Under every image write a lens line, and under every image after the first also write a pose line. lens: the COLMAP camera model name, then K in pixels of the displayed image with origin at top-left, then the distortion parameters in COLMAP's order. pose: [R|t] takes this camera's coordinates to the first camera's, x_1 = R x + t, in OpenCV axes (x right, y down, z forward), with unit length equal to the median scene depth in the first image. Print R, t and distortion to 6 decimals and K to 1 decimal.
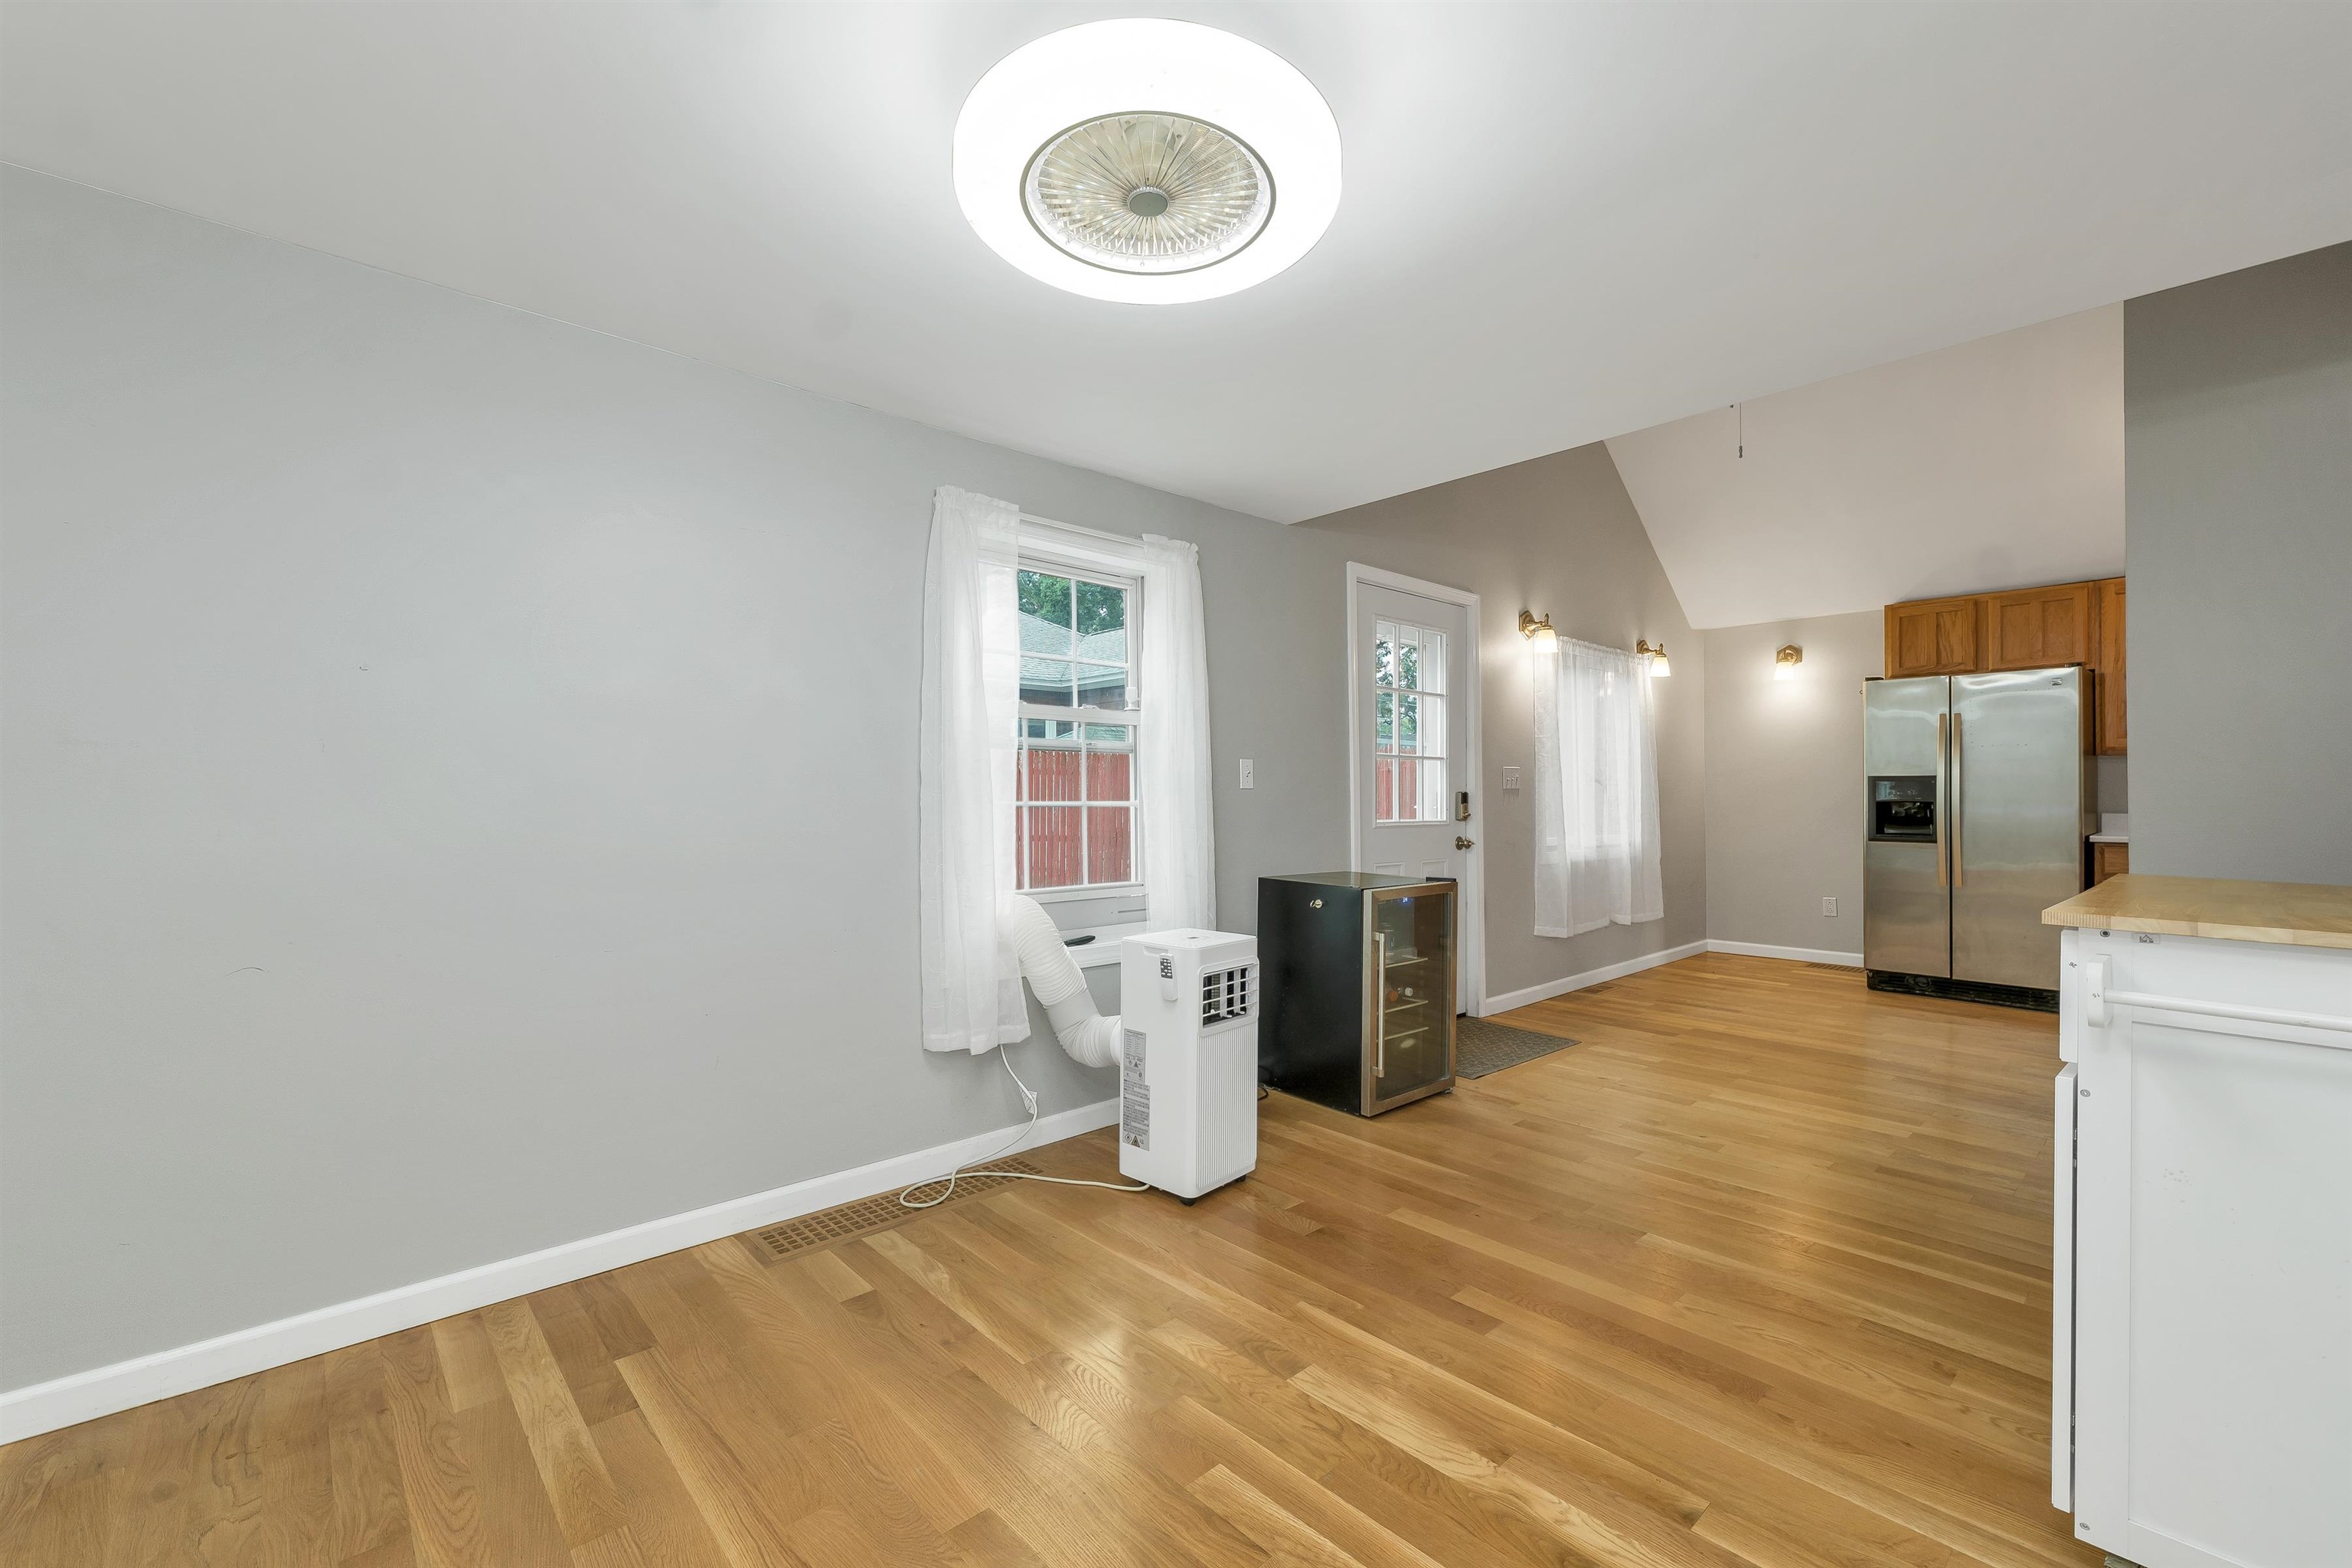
lens RADIAL K [[970.9, 0, 1177.5], [0, 970.9, 798.2], [0, 0, 1]] dist [0.000939, 0.000755]
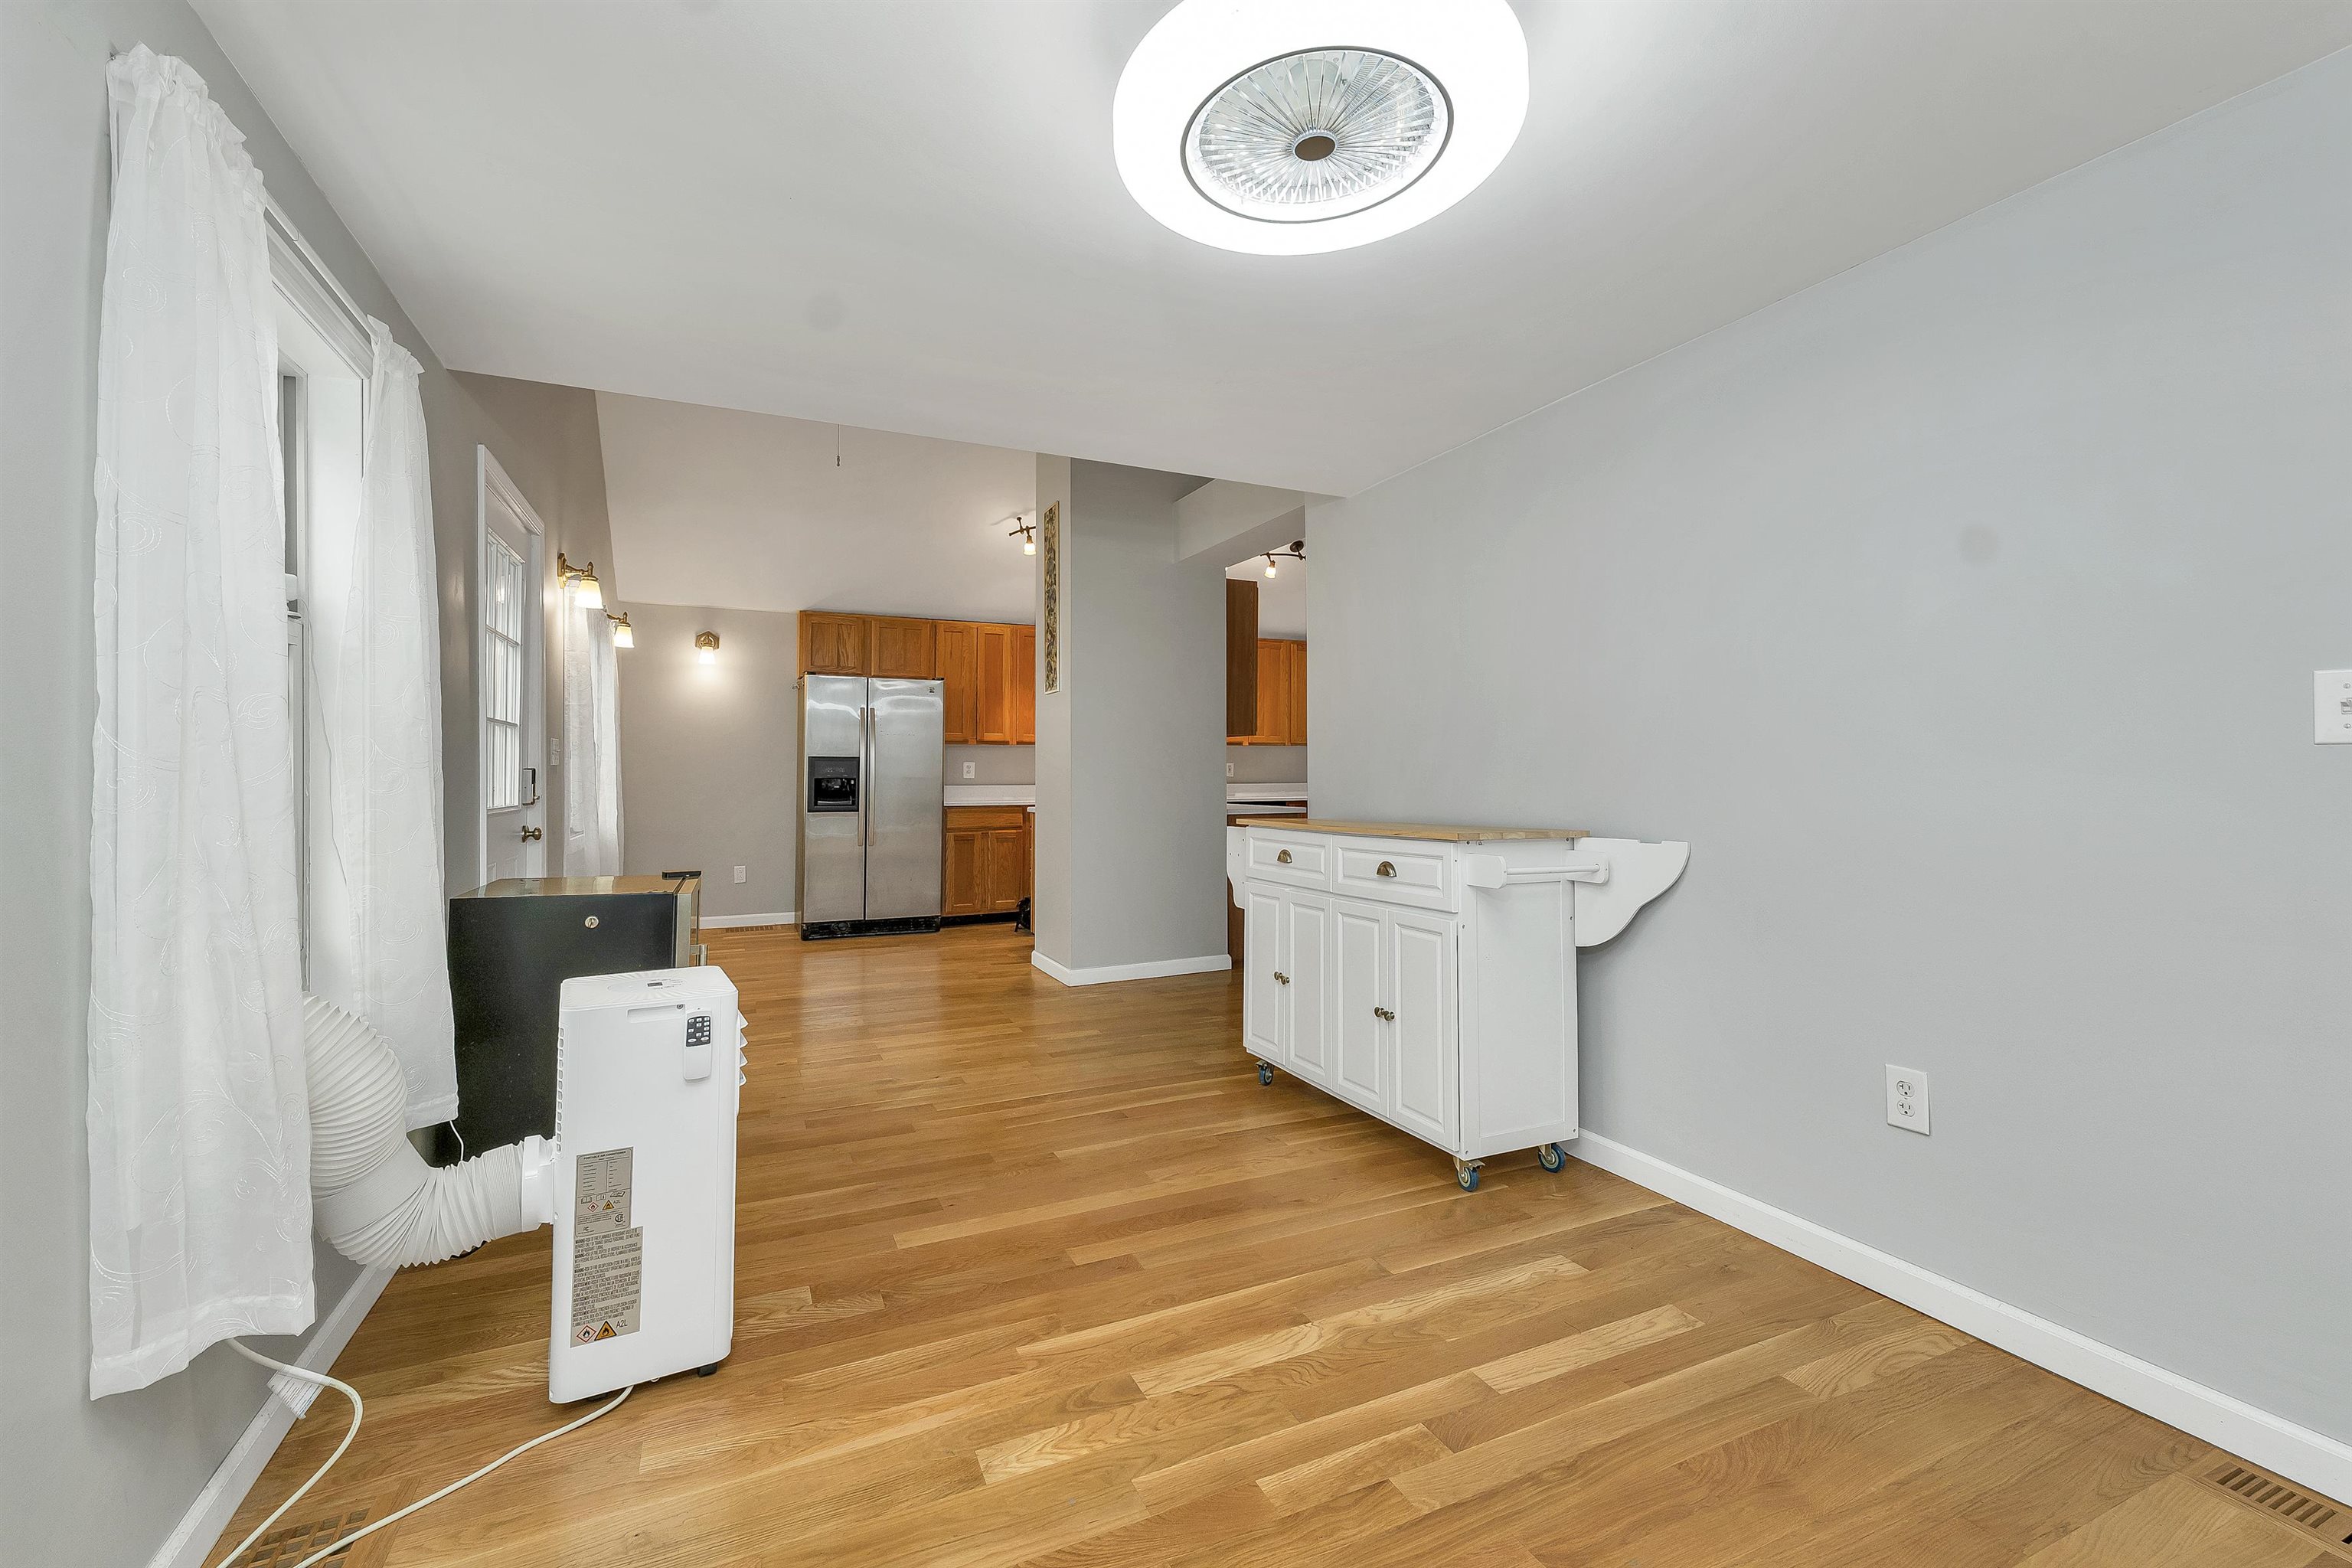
lens RADIAL K [[970.9, 0, 1171.7], [0, 970.9, 771.7], [0, 0, 1]] dist [0.000939, 0.000755]
pose [[0.314604, 0.001395, 0.949222, -0.516499], [0.003378, 0.999991, -0.002589, -0.001125], [-0.949217, 0.004021, 0.314596, 0.456918]]
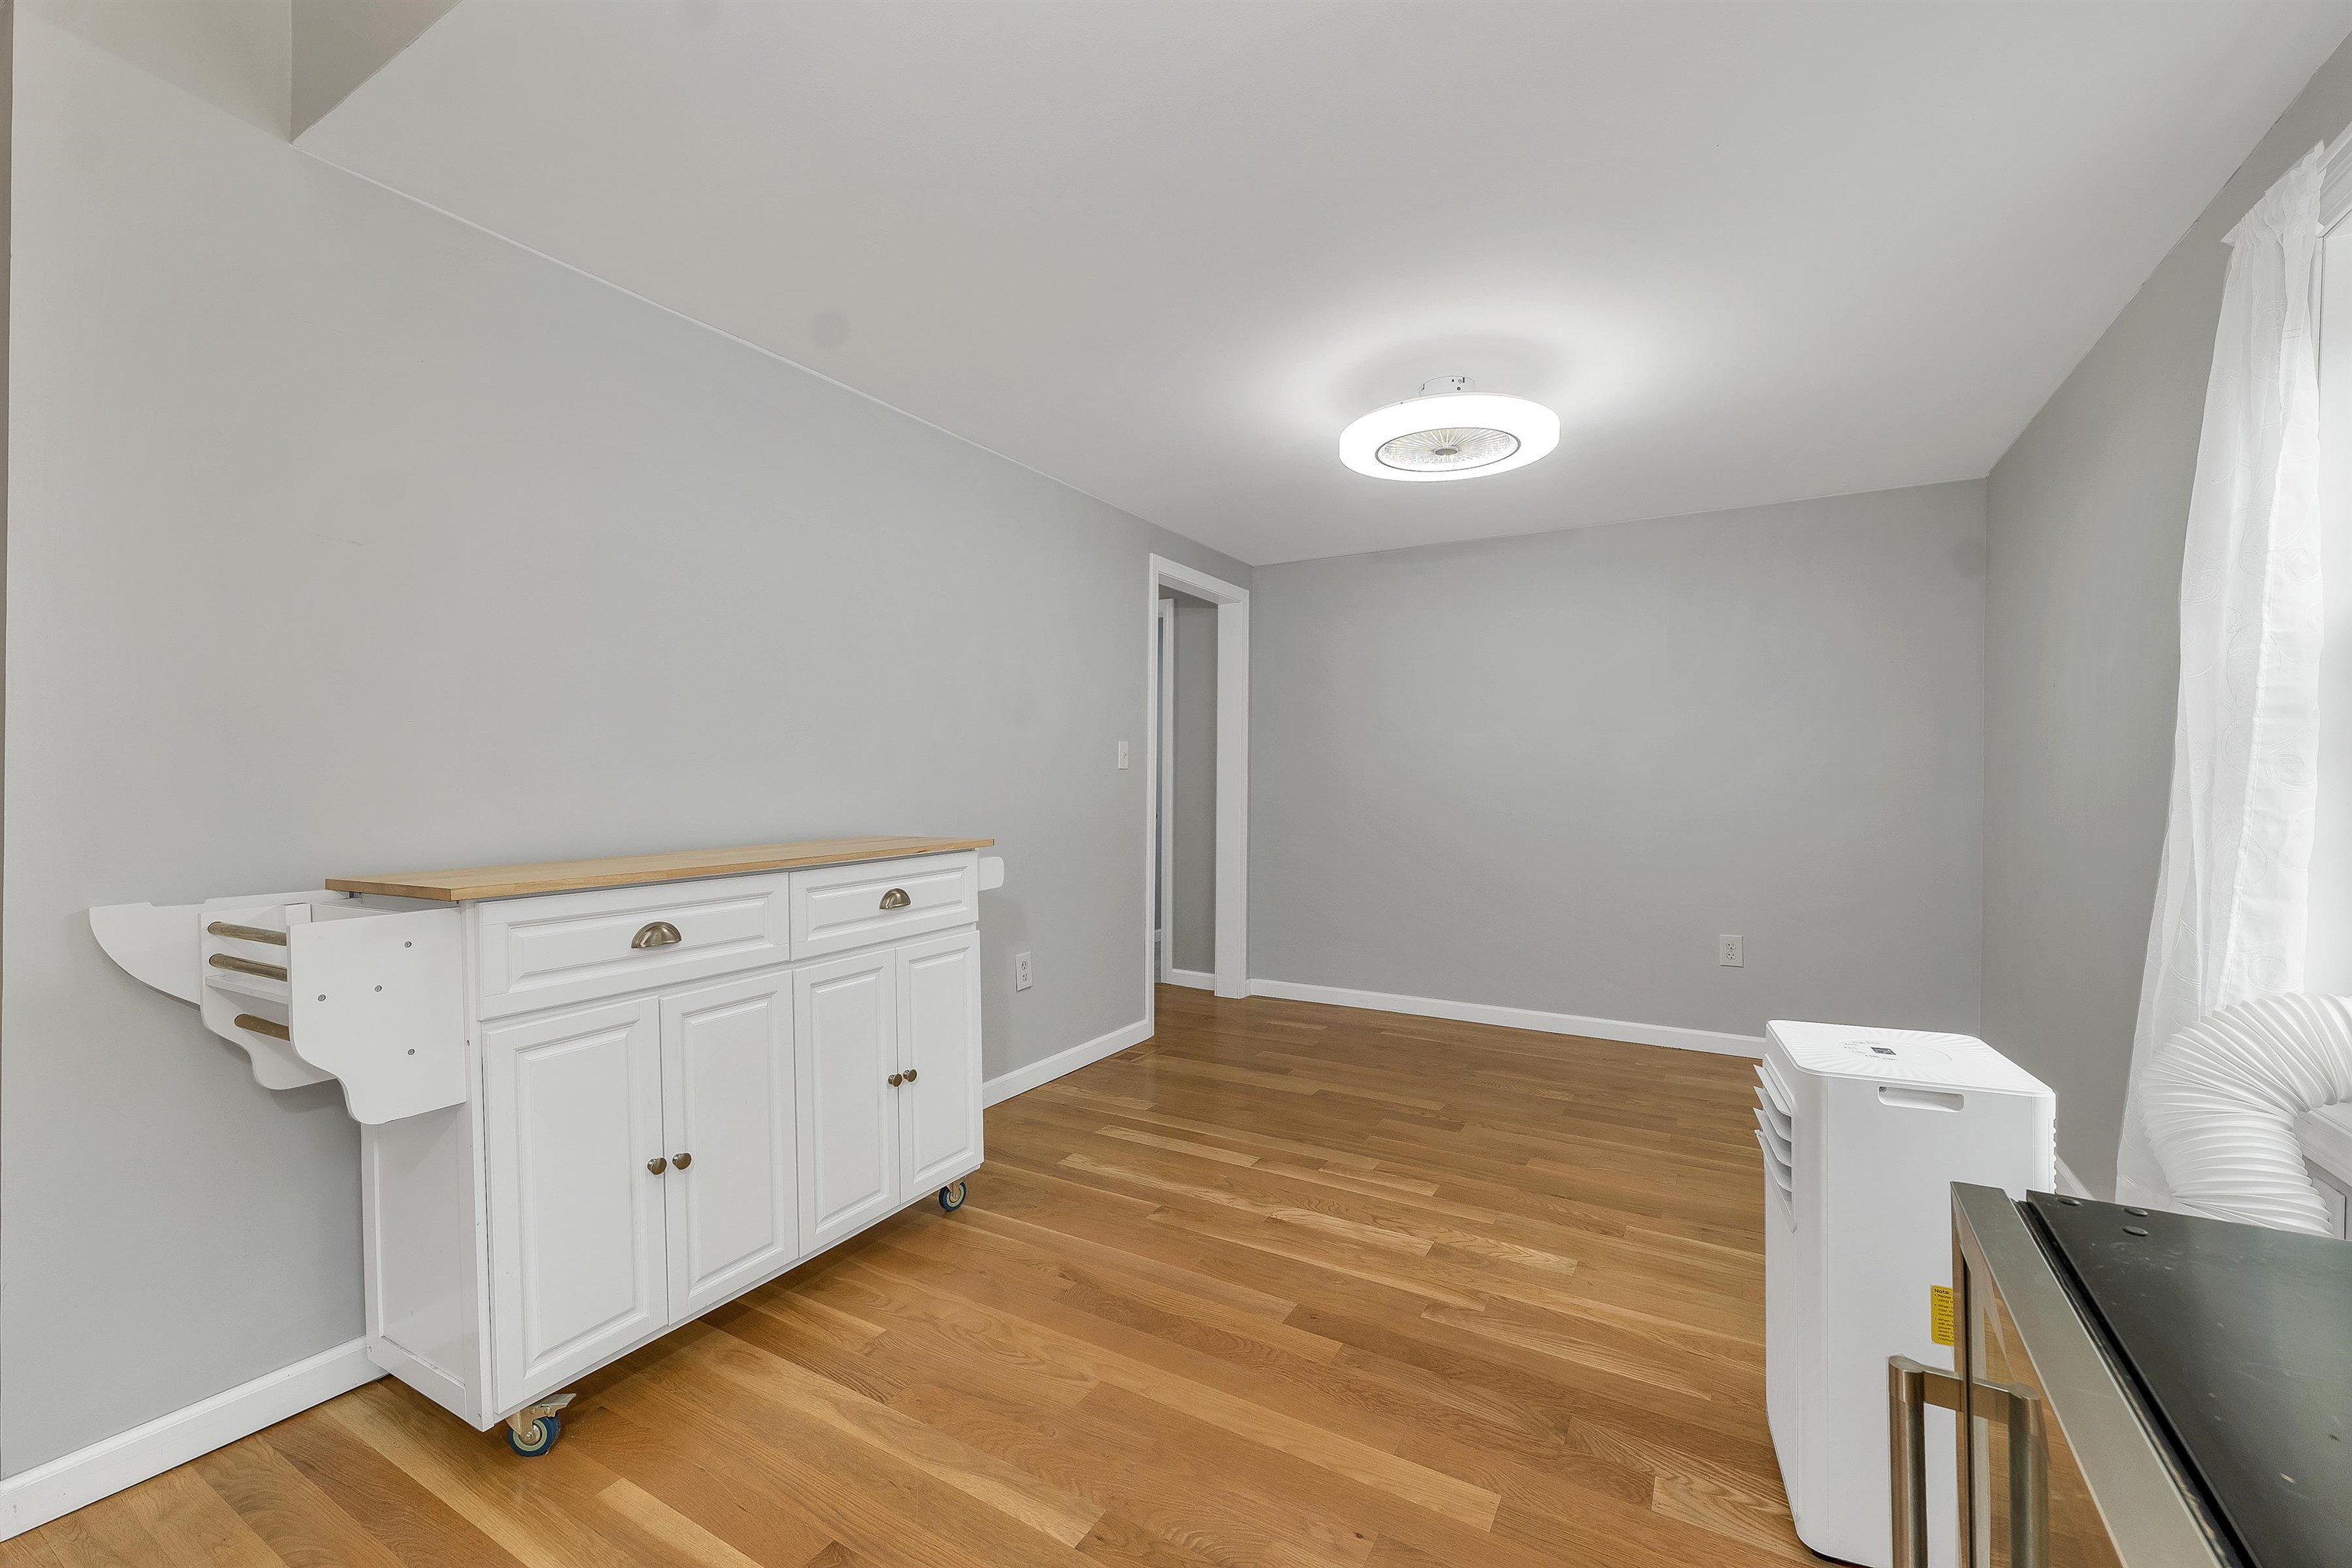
lens RADIAL K [[970.9, 0, 1161.3], [0, 970.9, 779.9], [0, 0, 1]] dist [0.000939, 0.000755]
pose [[-0.961236, 0.001828, -0.275721, 0.536615], [0.001879, 0.999998, 0.000080, -0.000950], [0.275721, -0.000441, -0.961238, 1.419846]]
